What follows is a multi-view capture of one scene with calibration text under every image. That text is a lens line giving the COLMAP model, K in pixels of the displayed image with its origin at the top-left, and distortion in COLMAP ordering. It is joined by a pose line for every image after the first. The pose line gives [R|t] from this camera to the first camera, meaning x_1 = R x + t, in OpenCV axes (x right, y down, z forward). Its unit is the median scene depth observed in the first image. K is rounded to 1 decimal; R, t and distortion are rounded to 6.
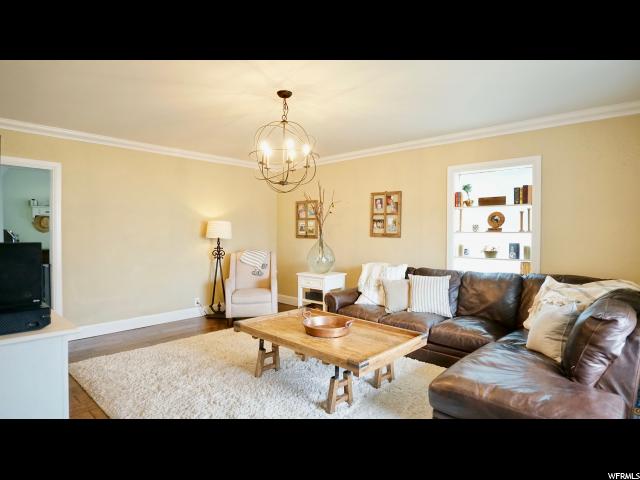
lens RADIAL K [[354.9, 0, 320.0], [0, 354.9, 240.0], [0, 0, 1]] dist [-0.029609, 0.001887]
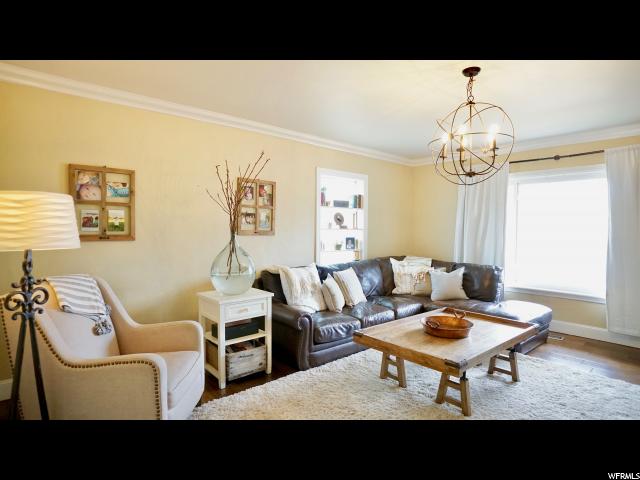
lens RADIAL K [[347.8, 0, 320.0], [0, 347.8, 240.0], [0, 0, 1]] dist [-0.031335, 0.000741]
pose [[0.114716, -0.036702, 0.992720, -0.610593], [0.015725, 0.999259, 0.035127, -0.023359], [-0.993274, 0.011581, 0.115209, 0.786221]]
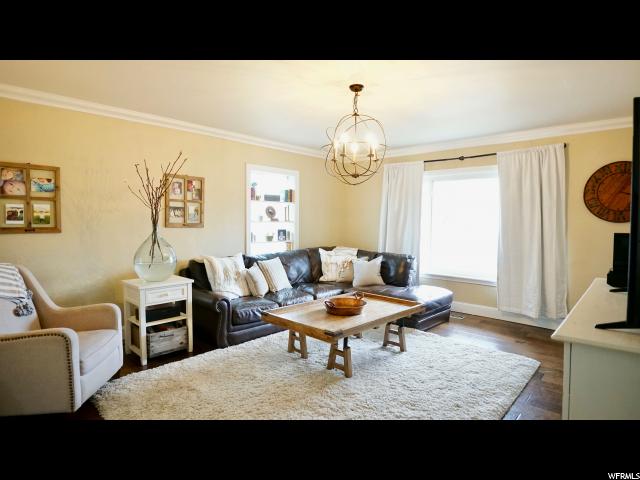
lens RADIAL K [[354.9, 0, 320.0], [0, 354.9, 240.0], [0, 0, 1]] dist [-0.029609, 0.001887]
pose [[0.017226, -0.058840, 0.998119, -0.701201], [0.014411, 0.998178, 0.058595, -0.024116], [-0.999748, 0.013374, 0.018043, 0.672954]]
